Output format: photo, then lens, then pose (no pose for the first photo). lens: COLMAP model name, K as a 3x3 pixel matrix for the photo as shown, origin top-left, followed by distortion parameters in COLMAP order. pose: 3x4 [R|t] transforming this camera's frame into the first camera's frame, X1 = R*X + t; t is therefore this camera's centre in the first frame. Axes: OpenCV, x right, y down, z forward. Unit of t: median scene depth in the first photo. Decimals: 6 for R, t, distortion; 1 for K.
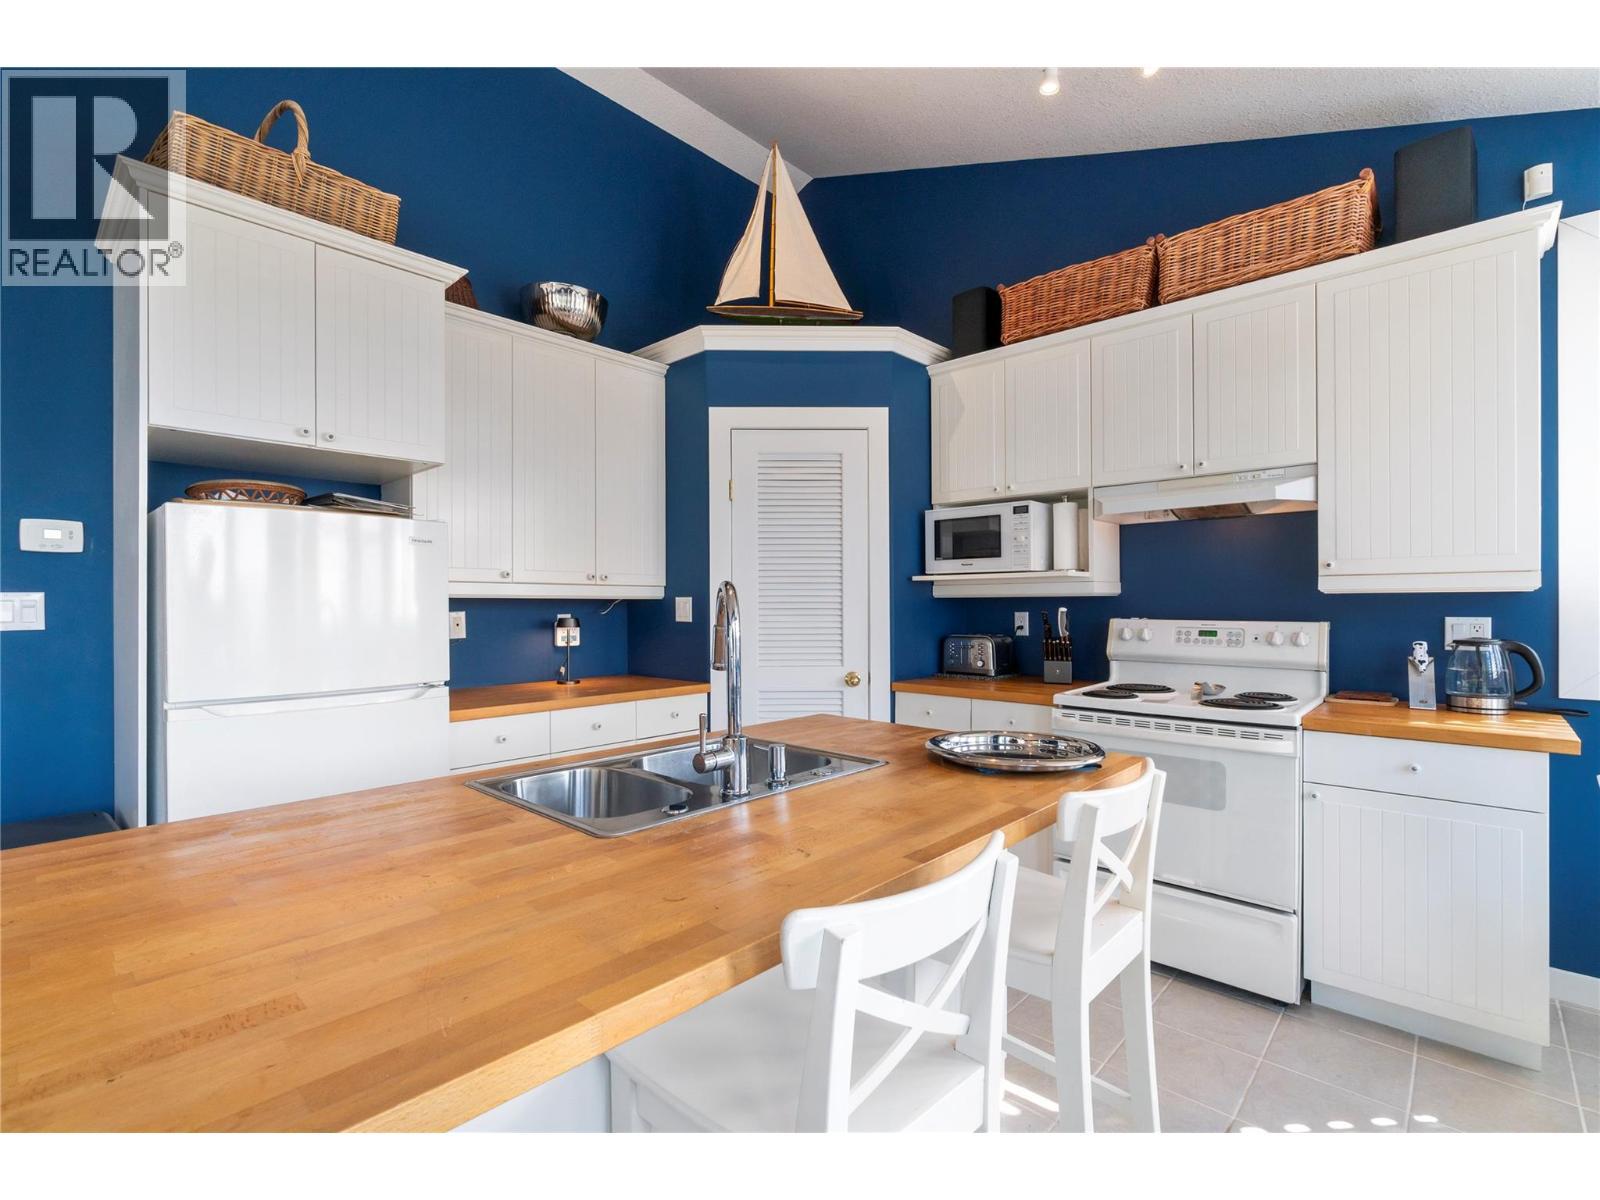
lens RADIAL K [[743.2, 0, 796.8], [0, 743.2, 599.9], [0, 0, 1]] dist [0.000751, 0.000530]
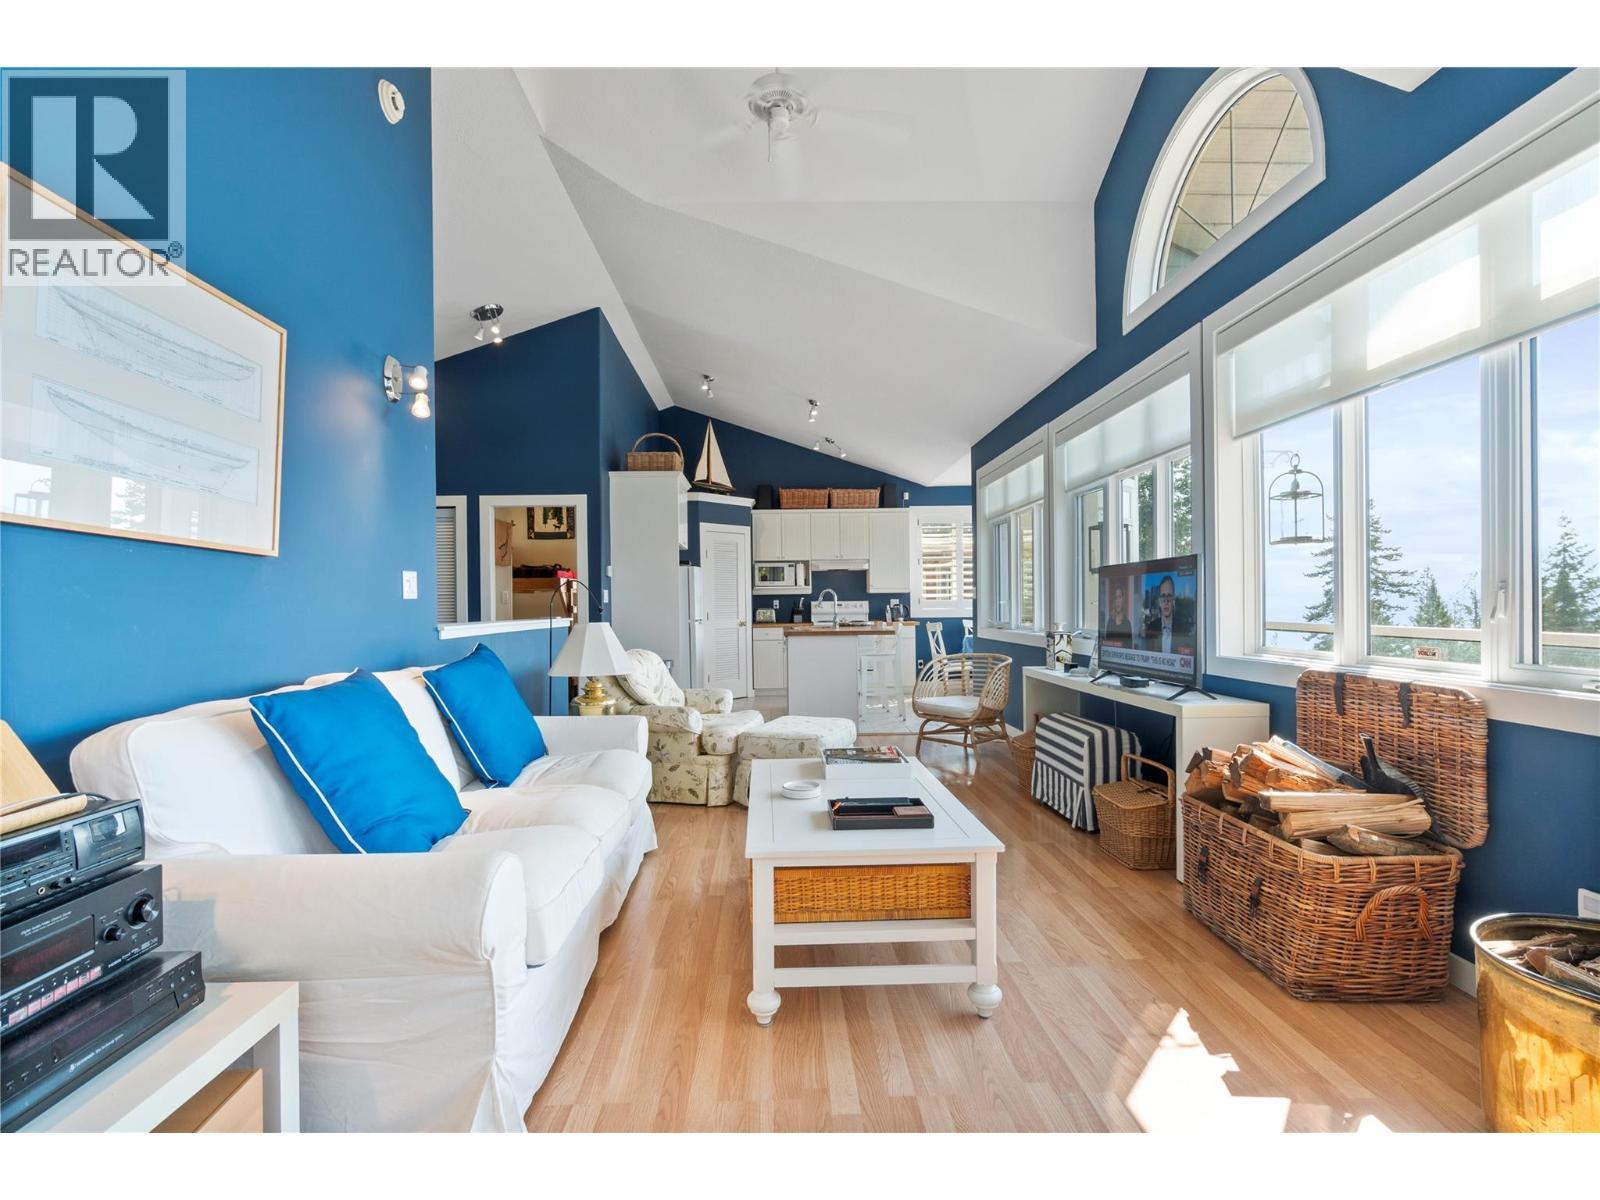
lens RADIAL K [[711.1, 0, 786.0], [0, 711.1, 600.6], [0, 0, 1]] dist [0.005250, -0.000193]
pose [[0.726237, -0.003835, 0.687433, -1.704532], [0.007713, 0.999967, -0.002570, 0.028363], [-0.687401, 0.007169, 0.726243, -1.092405]]
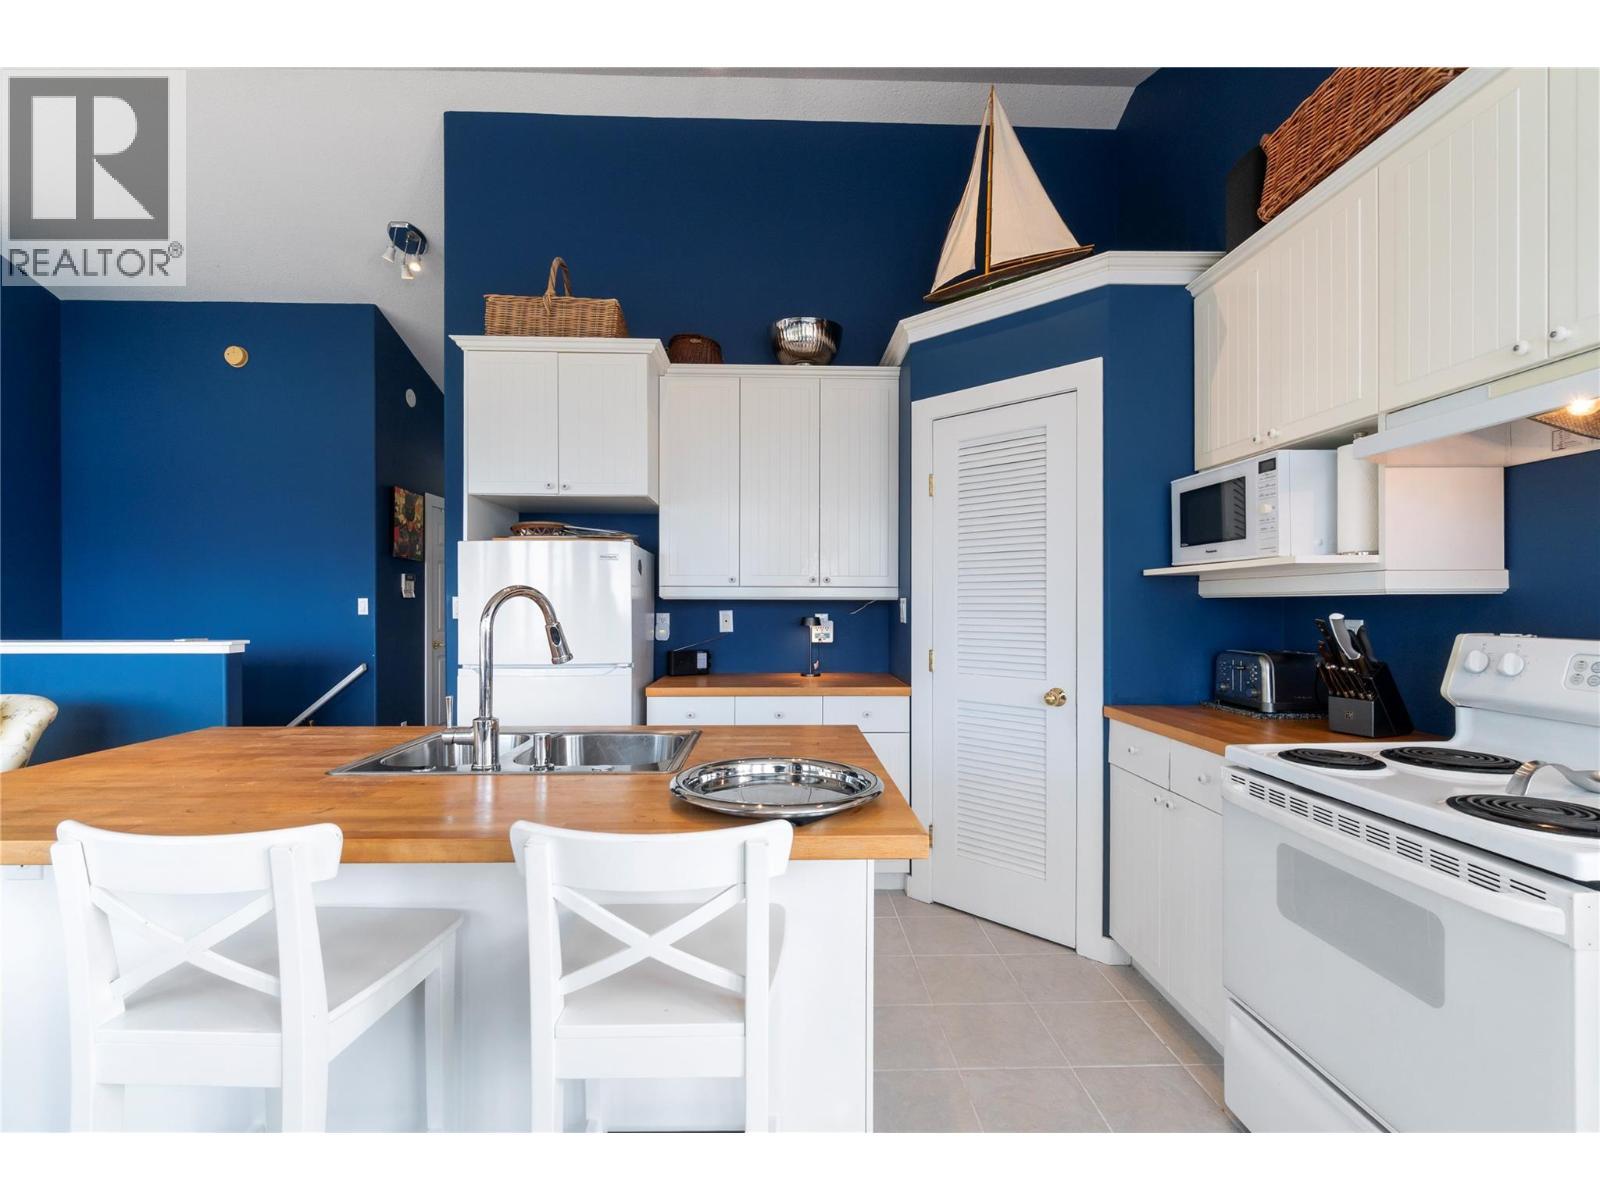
lens RADIAL K [[711.1, 0, 795.1], [0, 711.1, 604.6], [0, 0, 1]] dist [0.005250, -0.000193]
pose [[0.700944, 0.004625, -0.713201, 0.456562], [-0.000600, 0.999982, 0.005895, -0.000438], [0.713216, -0.003704, 0.700935, 0.248405]]
